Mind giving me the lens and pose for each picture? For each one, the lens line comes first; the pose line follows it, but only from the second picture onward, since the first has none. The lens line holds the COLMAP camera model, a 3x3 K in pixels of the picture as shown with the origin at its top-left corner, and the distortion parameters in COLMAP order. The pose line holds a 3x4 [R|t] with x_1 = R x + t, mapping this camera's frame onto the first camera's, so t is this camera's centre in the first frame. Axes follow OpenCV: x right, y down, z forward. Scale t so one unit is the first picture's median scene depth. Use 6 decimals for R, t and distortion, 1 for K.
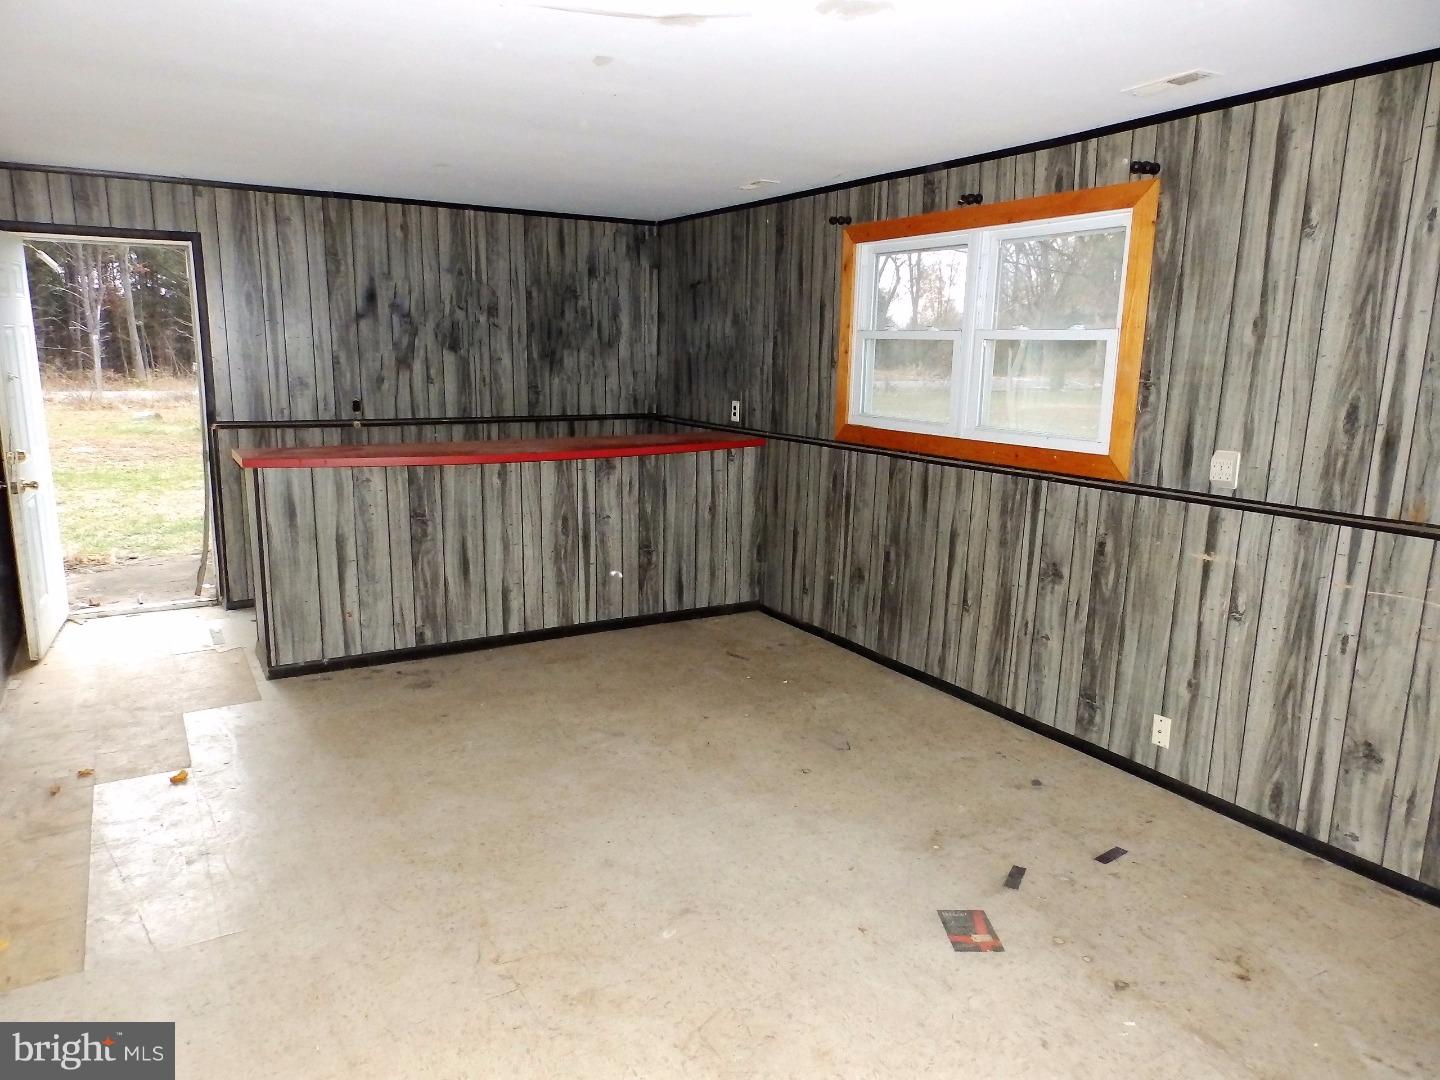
lens RADIAL K [[997.1, 0, 718.6], [0, 997.1, 555.9], [0, 0, 1]] dist [0.001321, -0.001172]
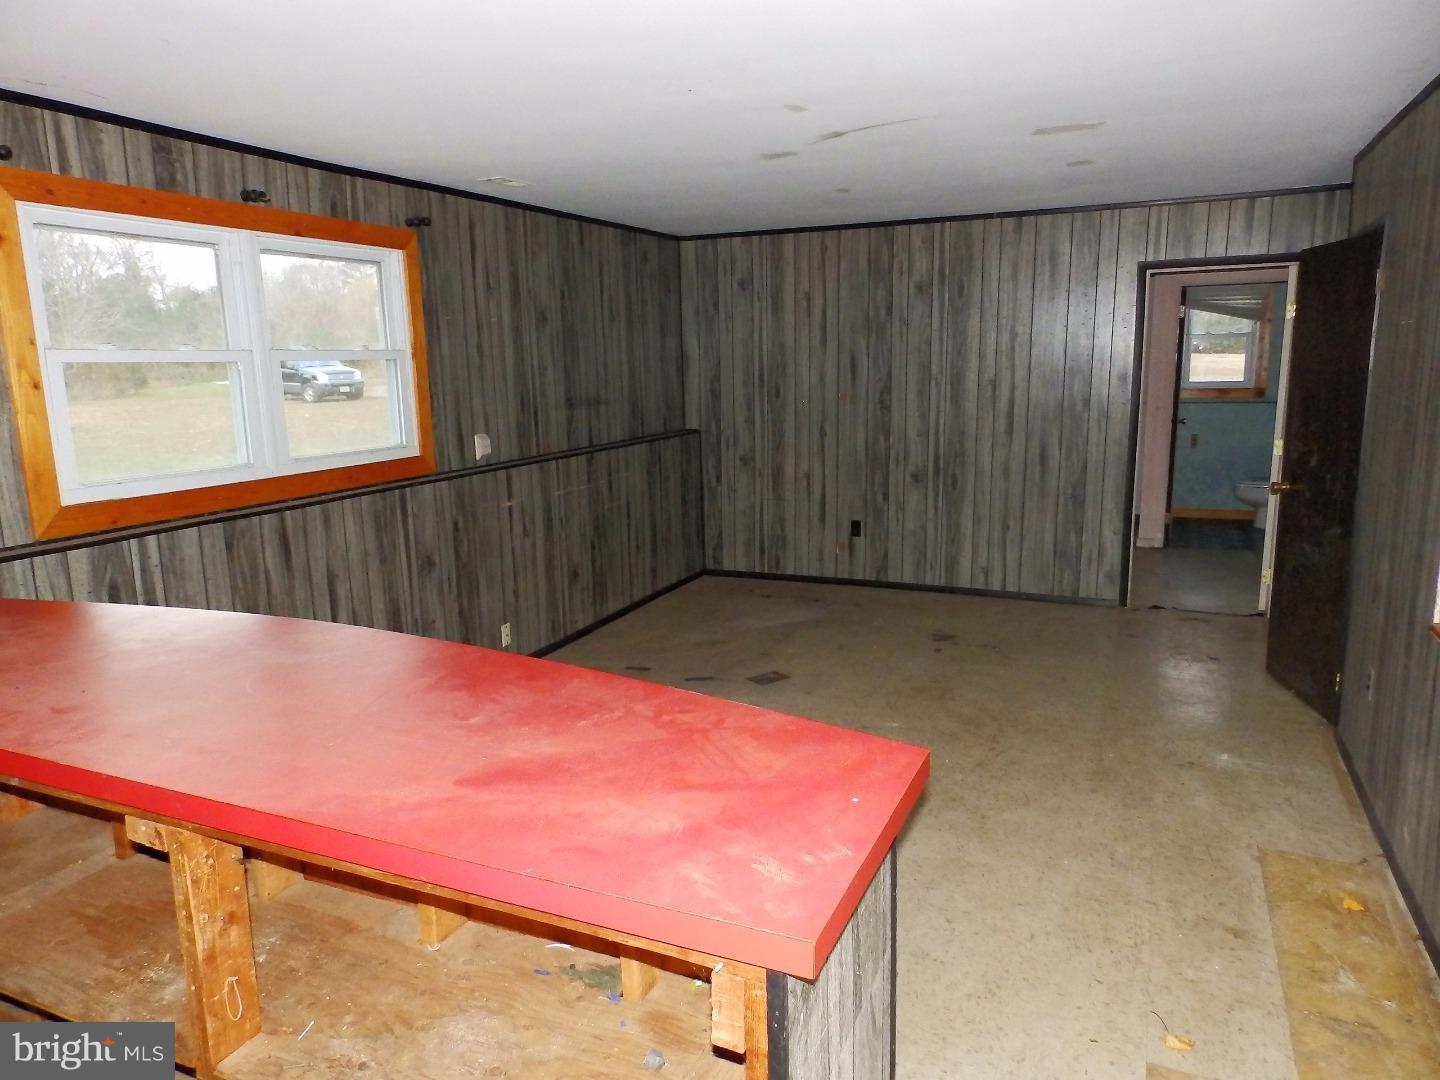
lens RADIAL K [[941.4, 0, 720.0], [0, 941.4, 540.0], [0, 0, 1]] dist [-0.005596, -0.002639]
pose [[-0.575269, -0.157558, 0.802646, -0.721238], [0.180305, 0.932710, 0.312316, -0.288156], [-0.797844, 0.324387, -0.508151, 1.294959]]
